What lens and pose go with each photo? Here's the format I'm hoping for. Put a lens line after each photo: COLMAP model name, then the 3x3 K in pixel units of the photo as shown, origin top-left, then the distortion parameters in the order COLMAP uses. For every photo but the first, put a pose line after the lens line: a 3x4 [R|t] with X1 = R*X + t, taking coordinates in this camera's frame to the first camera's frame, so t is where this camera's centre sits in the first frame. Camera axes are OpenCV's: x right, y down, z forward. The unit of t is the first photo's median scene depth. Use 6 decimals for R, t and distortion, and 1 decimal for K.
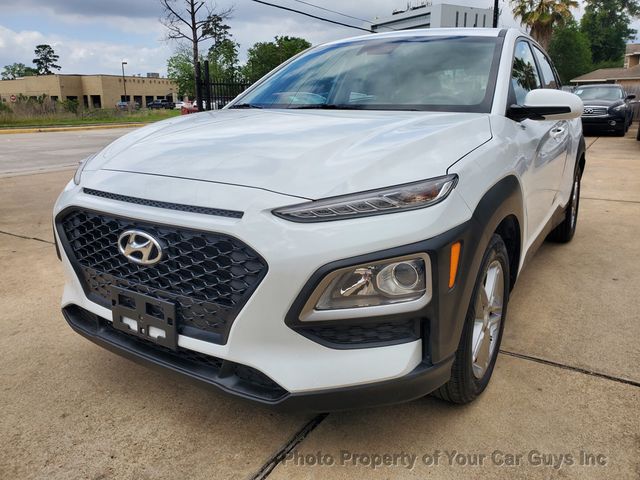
lens RADIAL K [[501.3, 0, 320.3], [0, 501.3, 237.5], [0, 0, 1]] dist [0.006568, 0.014003]
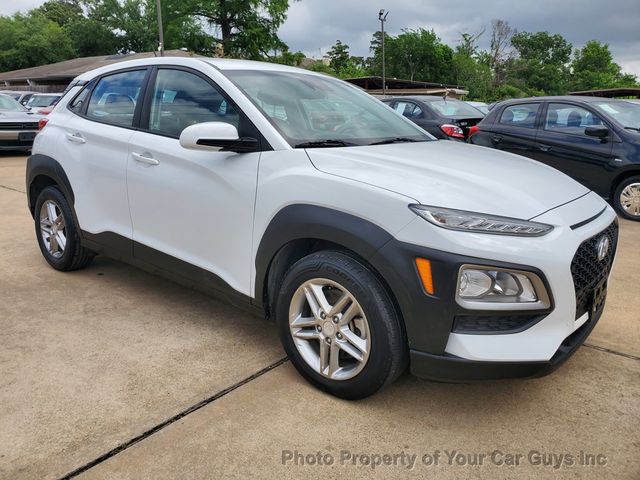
lens RADIAL K [[501.3, 0, 324.5], [0, 501.3, 238.6], [0, 0, 1]] dist [0.012372, 0.001741]
pose [[0.115570, -0.241614, 0.963466, -1.546492], [0.238077, 0.948430, 0.209286, -0.416604], [-0.964346, 0.205192, 0.167132, 1.294568]]
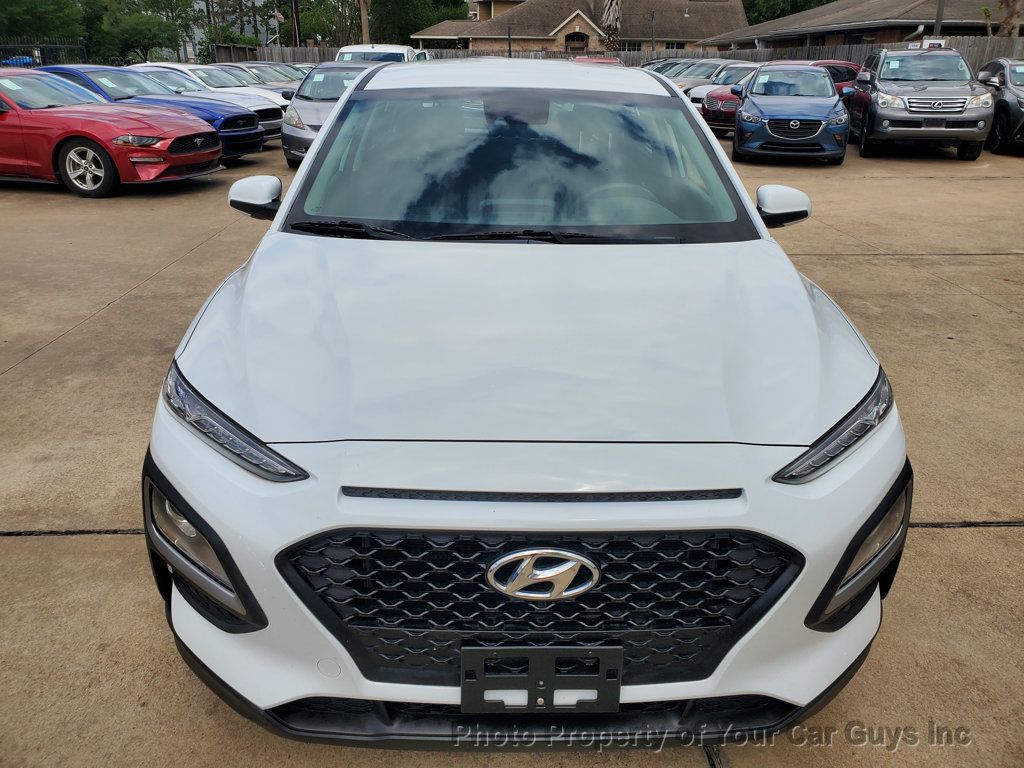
lens RADIAL K [[802.1, 0, 519.3], [0, 802.1, 381.8], [0, 0, 1]] dist [0.012372, 0.001741]
pose [[0.827298, -0.193229, 0.527485, -0.712808], [0.128666, 0.979197, 0.156903, -0.300725], [-0.546830, -0.061936, 0.834950, 0.211873]]
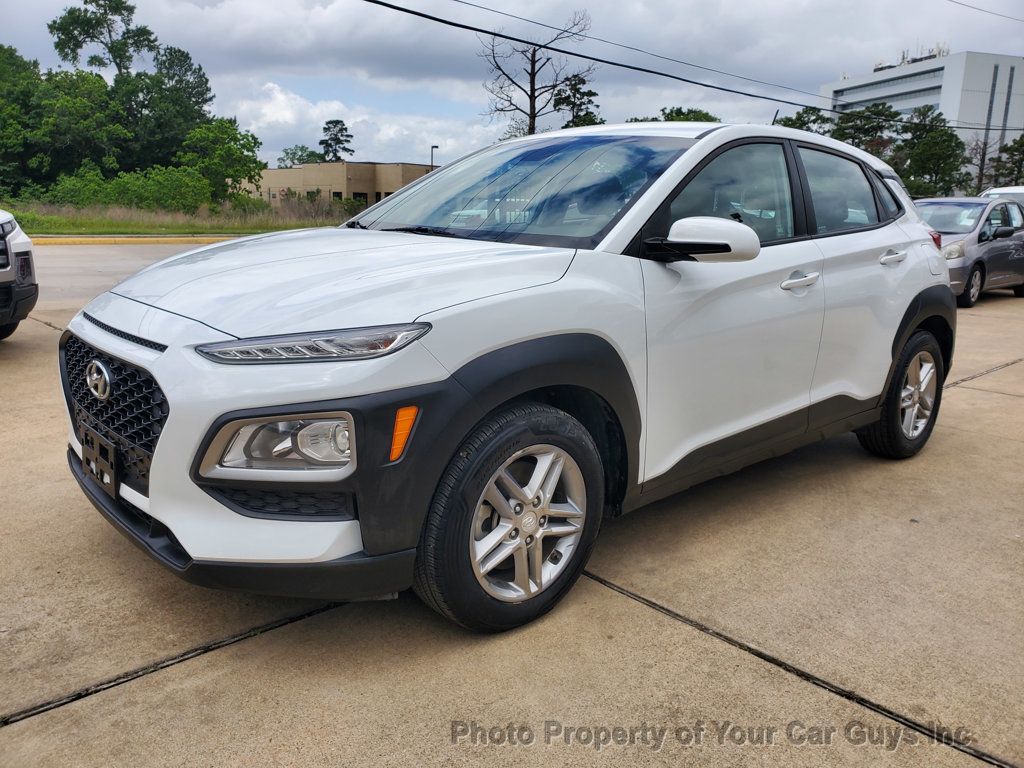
lens RADIAL K [[806.3, 0, 512.4], [0, 806.3, 382.3], [0, 0, 1]] dist [0.003957, 0.014612]
pose [[0.962699, 0.088608, -0.255653, 0.608365], [-0.101735, 0.994064, -0.038558, 0.004154], [0.250719, 0.063128, 0.965999, -0.167115]]
